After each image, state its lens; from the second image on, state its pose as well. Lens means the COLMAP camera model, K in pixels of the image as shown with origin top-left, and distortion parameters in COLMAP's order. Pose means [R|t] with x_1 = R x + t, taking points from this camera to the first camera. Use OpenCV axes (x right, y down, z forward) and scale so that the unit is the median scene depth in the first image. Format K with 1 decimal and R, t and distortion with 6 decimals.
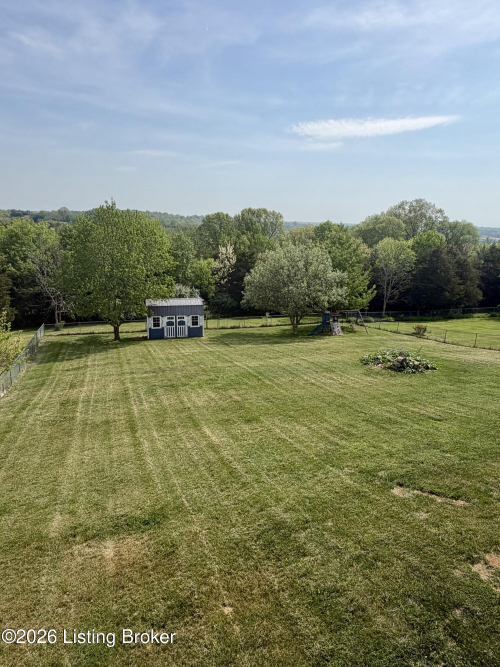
lens RADIAL K [[432.4, 0, 247.2], [0, 432.4, 336.9], [0, 0, 1]] dist [-0.000473, 0.002184]
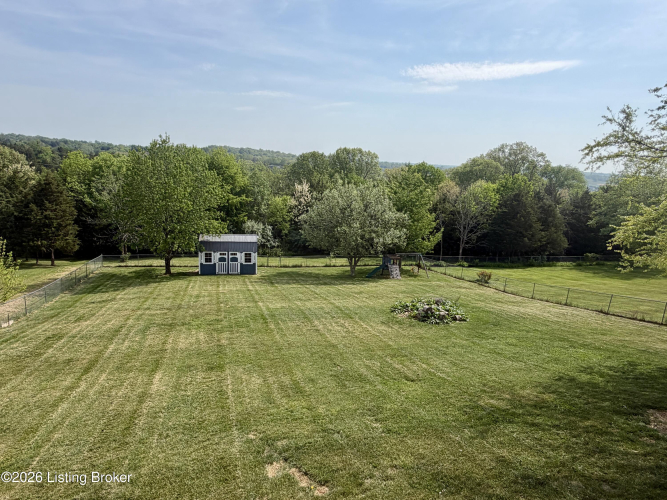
lens RADIAL K [[432.4, 0, 329.5], [0, 432.4, 252.2], [0, 0, 1]] dist [-0.000473, 0.002184]
pose [[0.996580, 0.038850, -0.072935, 0.106833], [-0.042717, 0.997721, -0.052227, -0.005213], [0.070739, 0.055164, 0.995968, 0.029933]]
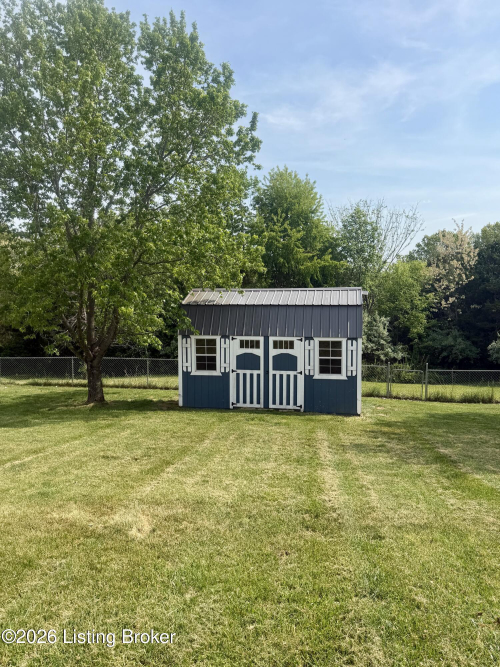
lens RADIAL K [[452.7, 0, 247.5], [0, 452.7, 331.0], [0, 0, 1]] dist [0.039006, 0.000104]
pose [[0.890533, 0.007943, -0.454850, -0.025686], [-0.092310, 0.982202, -0.163577, 0.000346], [0.445456, 0.187658, 0.875416, 0.563084]]
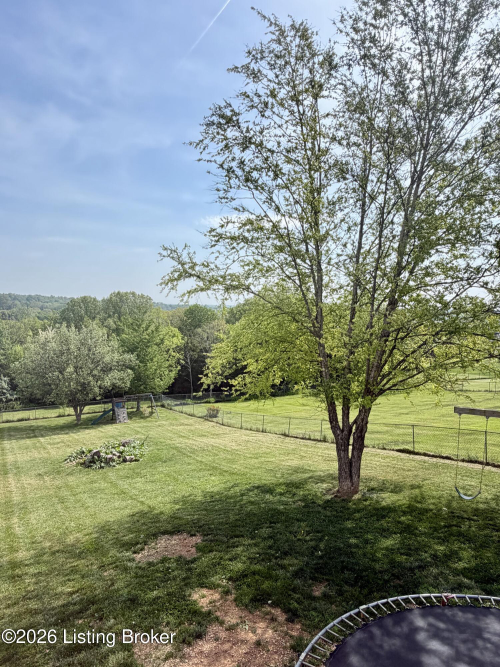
lens RADIAL K [[432.4, 0, 245.9], [0, 432.4, 335.5], [0, 0, 1]] dist [-0.000473, 0.002184]
pose [[0.983268, -0.027189, 0.180123, 0.247798], [0.060560, 0.981346, -0.182463, -0.001640], [-0.171802, 0.190318, 0.966573, 0.025070]]
